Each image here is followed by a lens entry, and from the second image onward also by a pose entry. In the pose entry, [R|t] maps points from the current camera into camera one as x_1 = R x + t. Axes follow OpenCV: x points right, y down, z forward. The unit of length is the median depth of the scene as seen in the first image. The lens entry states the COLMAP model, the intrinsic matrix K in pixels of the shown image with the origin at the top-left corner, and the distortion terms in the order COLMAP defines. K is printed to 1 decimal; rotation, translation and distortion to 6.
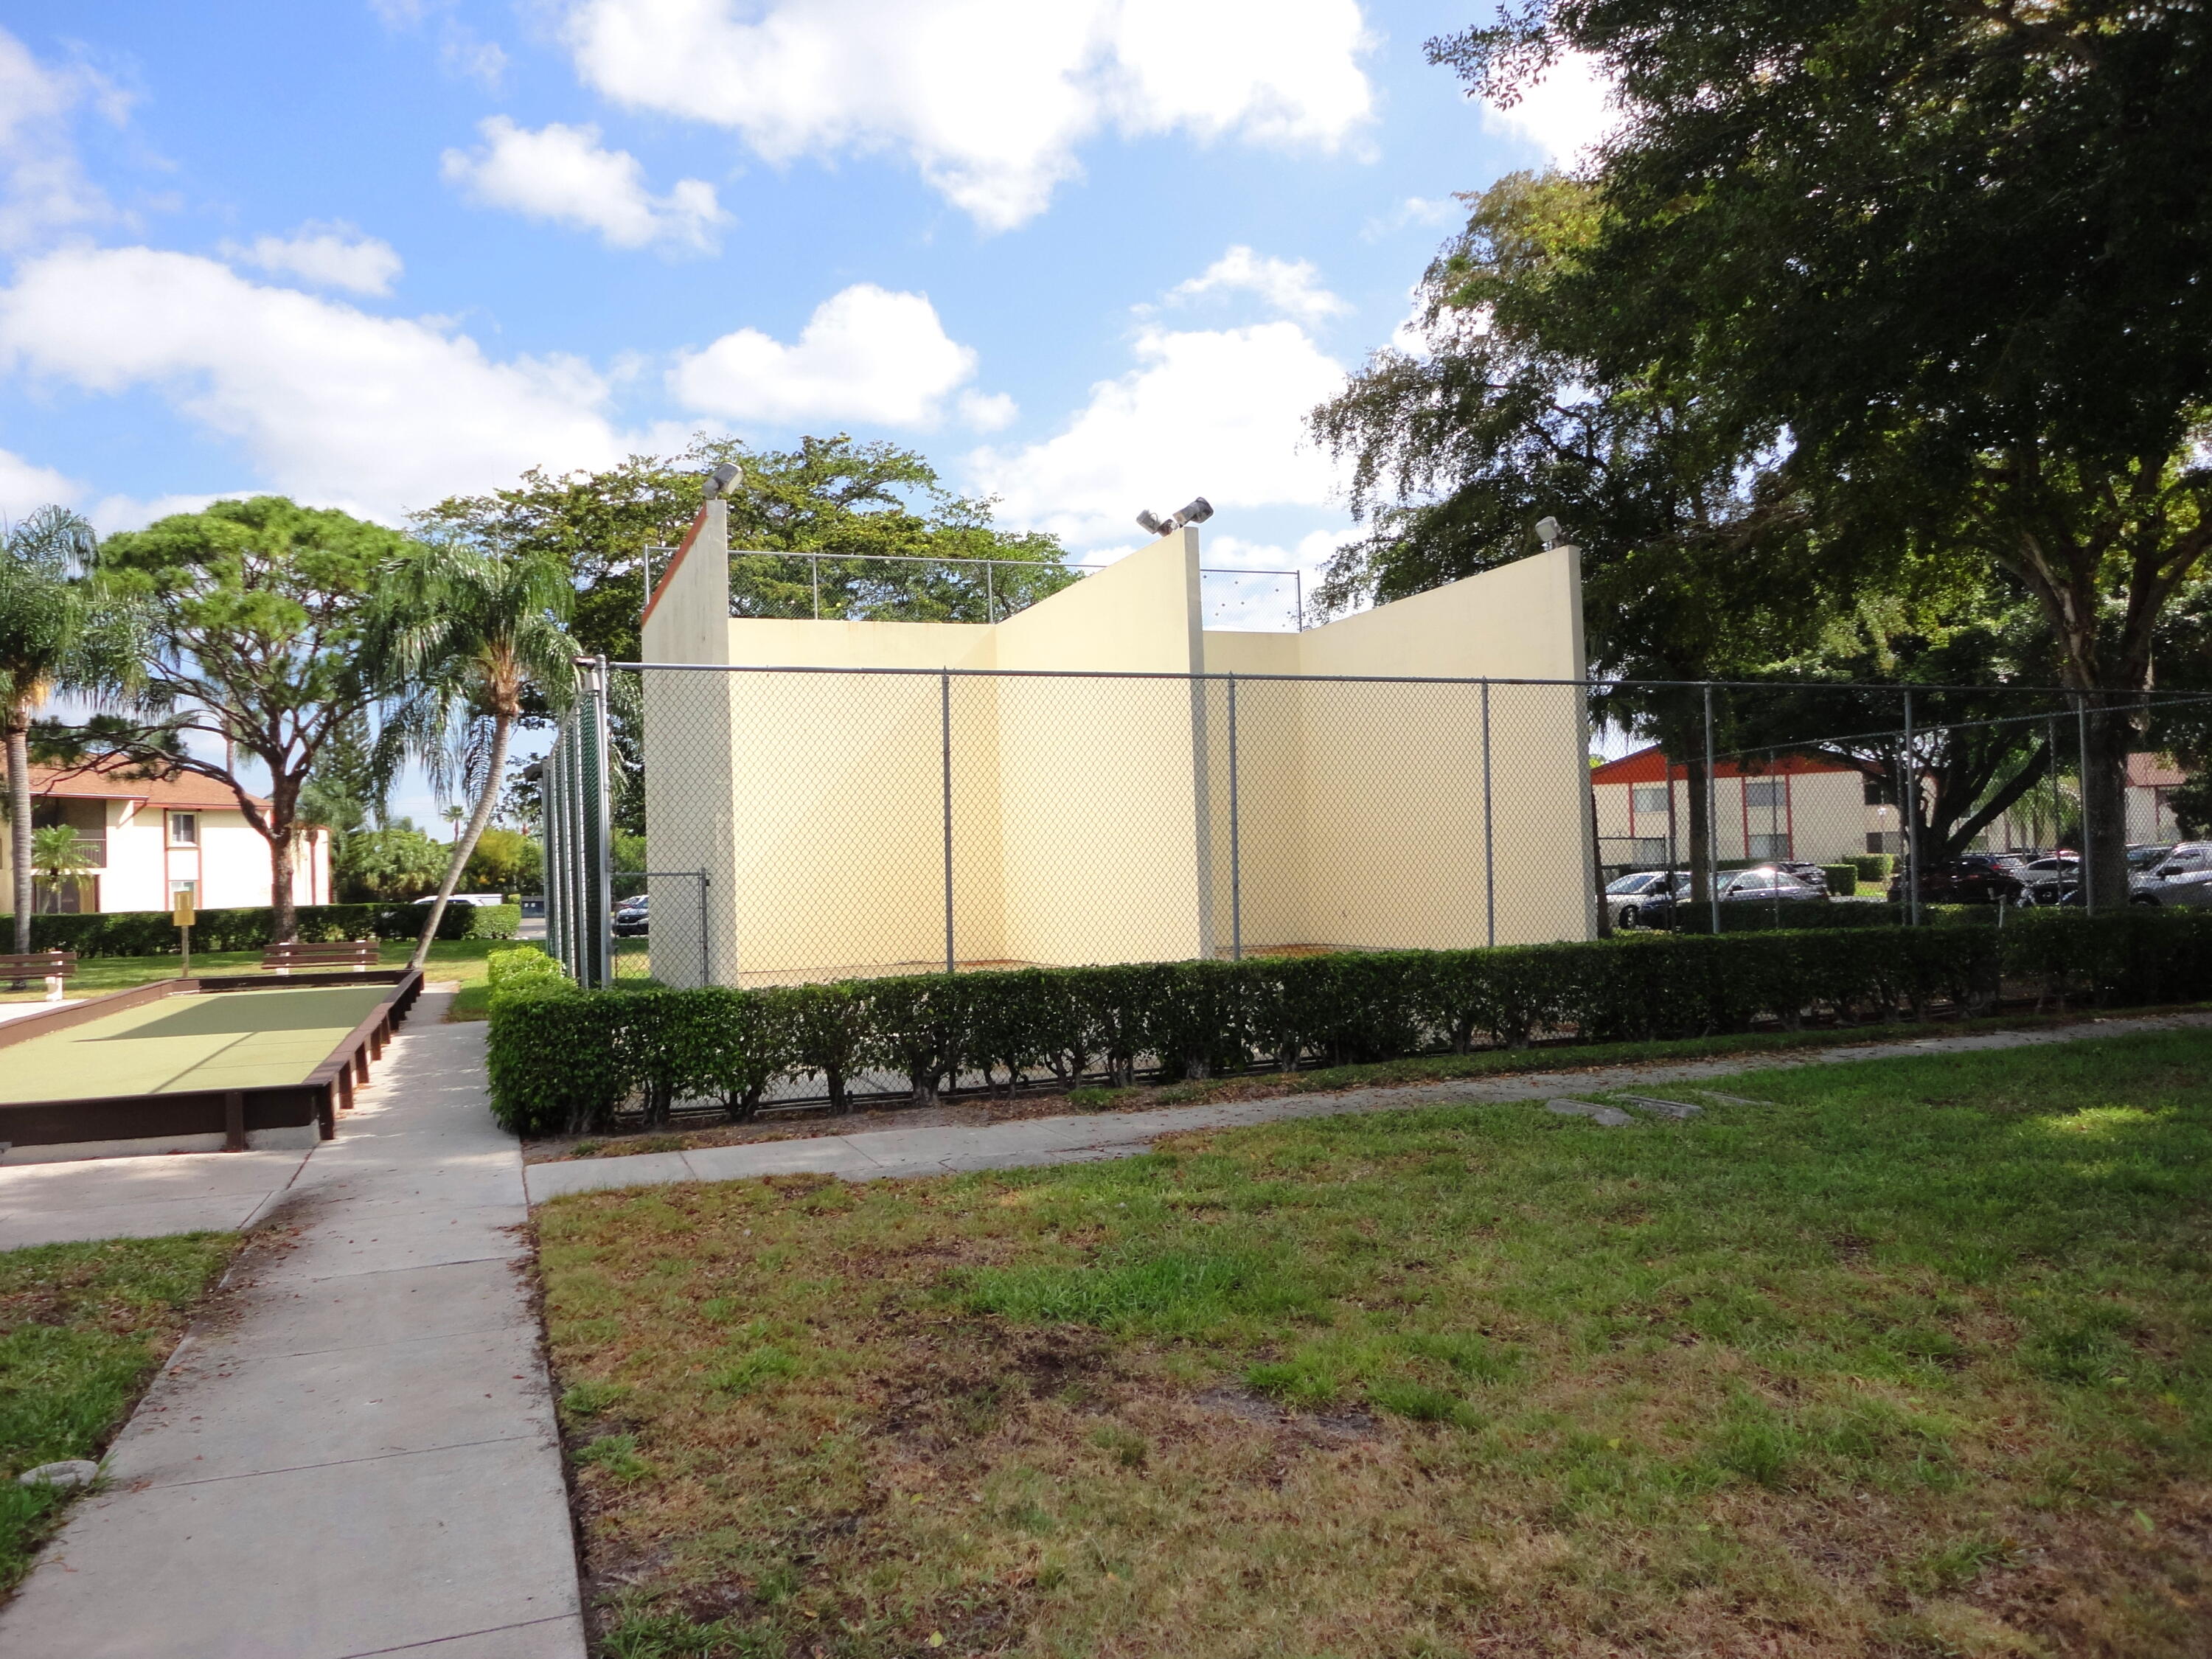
lens RADIAL K [[1611.0, 0, 1116.5], [0, 1611.0, 824.7], [0, 0, 1]] dist [0.001557, -0.006419]
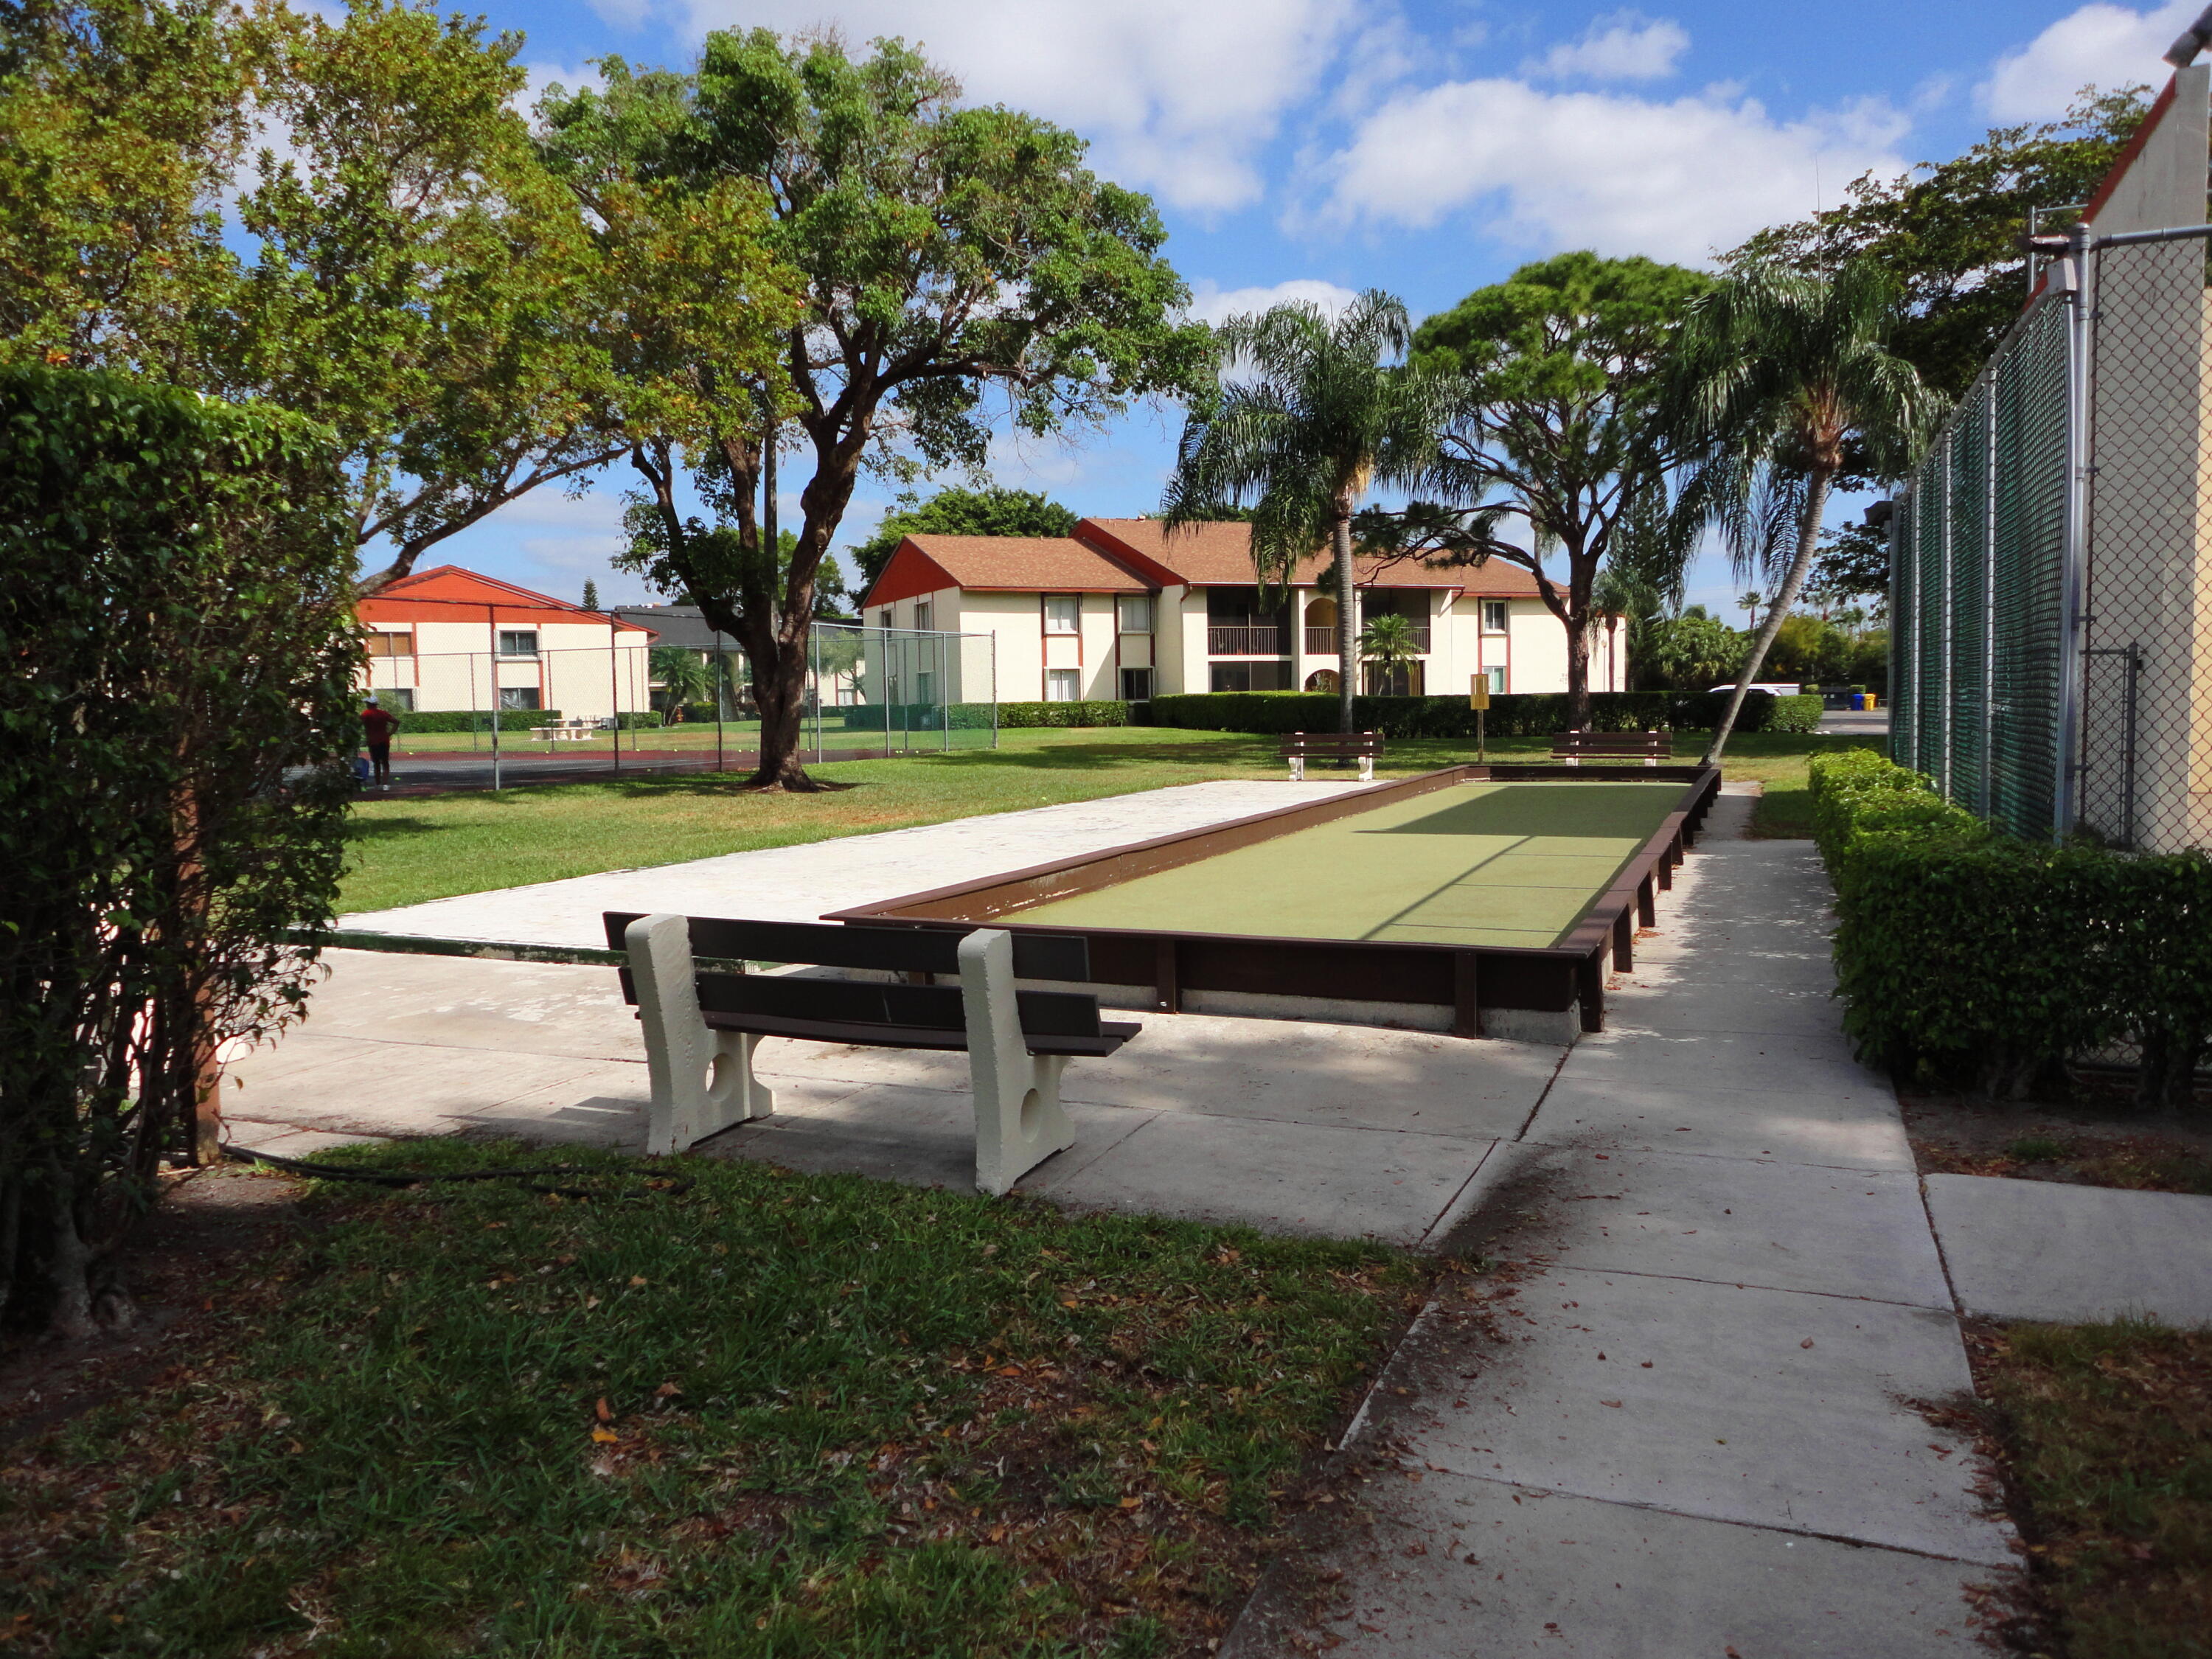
lens RADIAL K [[1611.0, 0, 1116.8], [0, 1611.0, 818.3], [0, 0, 1]] dist [0.001557, -0.006419]
pose [[0.724310, 0.070090, -0.685903, -0.053852], [0.016572, 0.992762, 0.118946, 0.006893], [0.689276, -0.097521, 0.717906, 0.117677]]
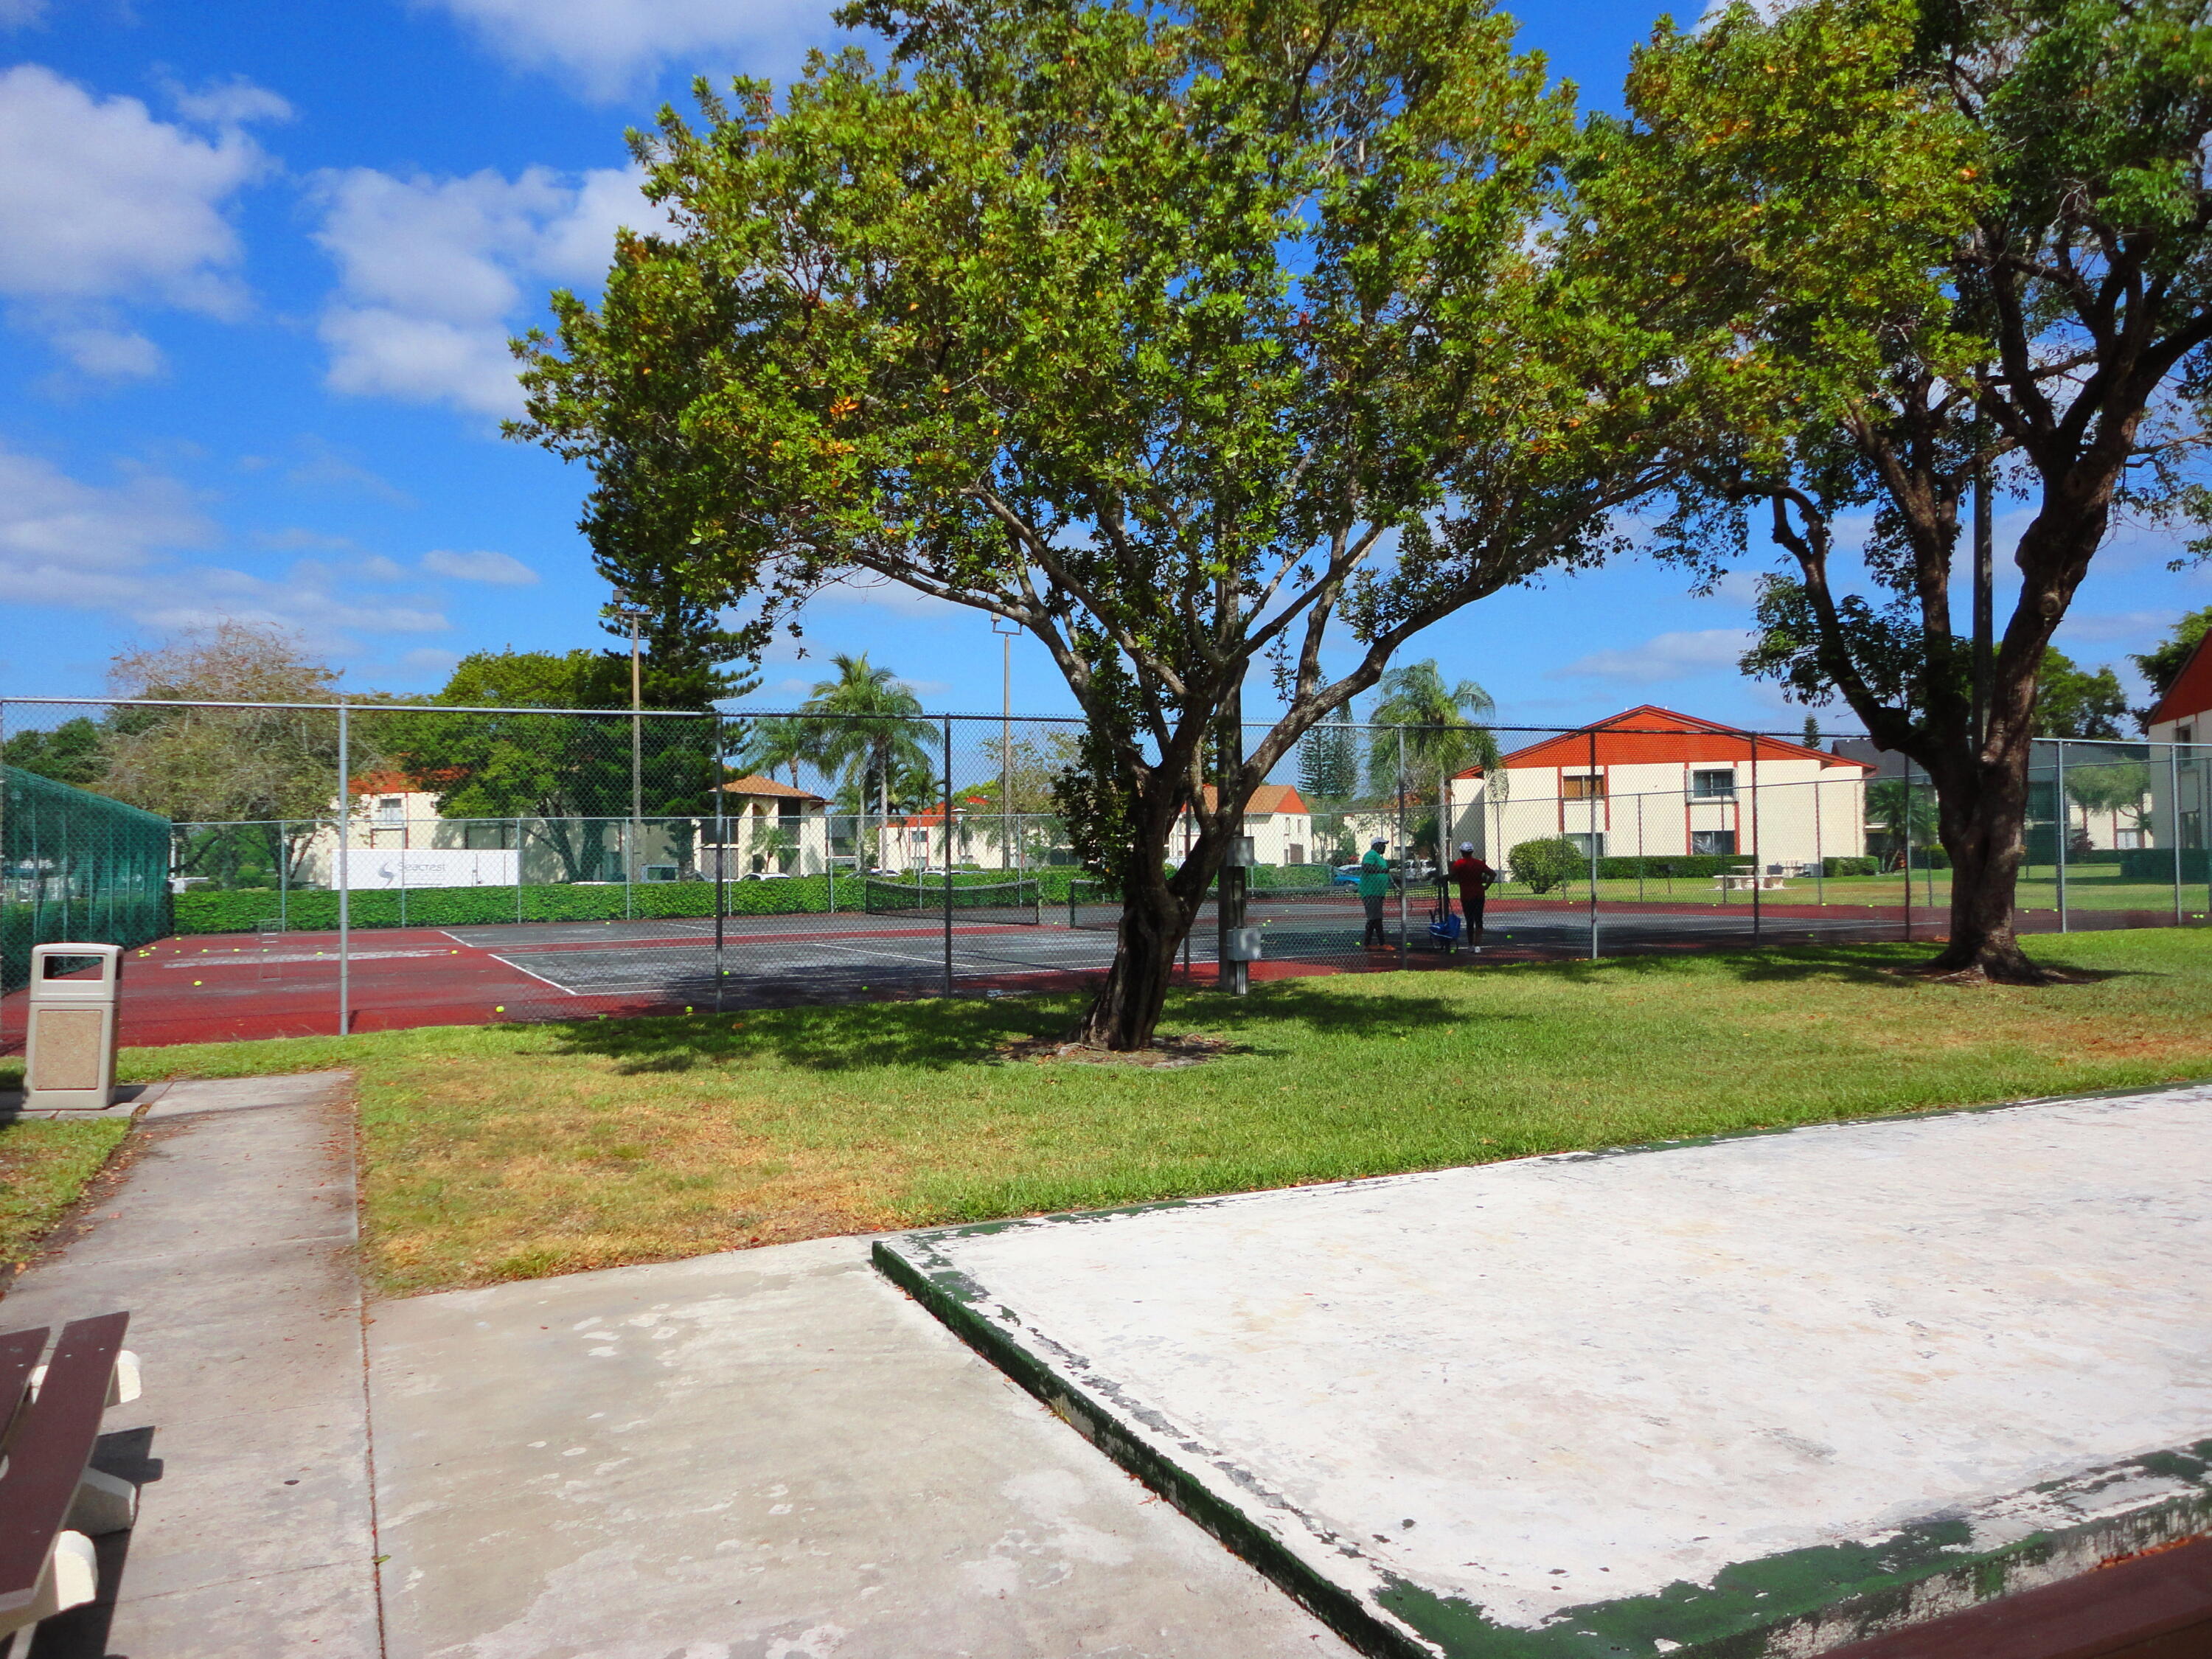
lens RADIAL K [[1611.0, 0, 1110.7], [0, 1611.0, 827.0], [0, 0, 1]] dist [0.001557, -0.006419]
pose [[0.077186, 0.007719, -0.996987, -0.194323], [0.047499, 0.998806, 0.011410, 0.013552], [0.995885, -0.048237, 0.076728, 0.237136]]
